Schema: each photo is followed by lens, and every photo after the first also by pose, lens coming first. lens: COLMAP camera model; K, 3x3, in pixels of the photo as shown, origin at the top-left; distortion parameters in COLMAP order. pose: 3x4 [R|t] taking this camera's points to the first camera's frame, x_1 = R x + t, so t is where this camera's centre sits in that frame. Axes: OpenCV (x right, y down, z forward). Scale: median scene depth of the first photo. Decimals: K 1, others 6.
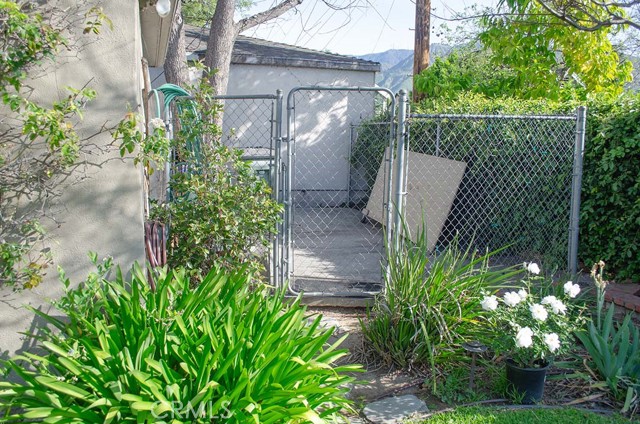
lens RADIAL K [[500.5, 0, 318.6], [0, 500.5, 211.3], [0, 0, 1]] dist [-0.077791, 0.002721]
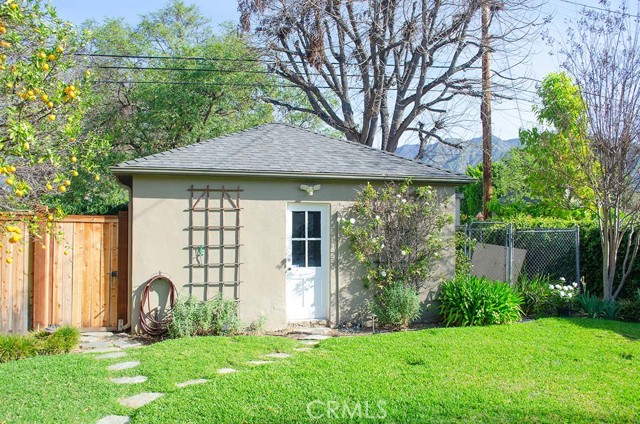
lens RADIAL K [[500.5, 0, 318.3], [0, 500.5, 213.4], [0, 0, 1]] dist [-0.077791, 0.002721]
pose [[0.999539, -0.001905, -0.030315, -0.708796], [-0.003516, 0.984067, -0.177764, 0.174255], [0.030171, 0.177789, 0.983606, -1.515822]]
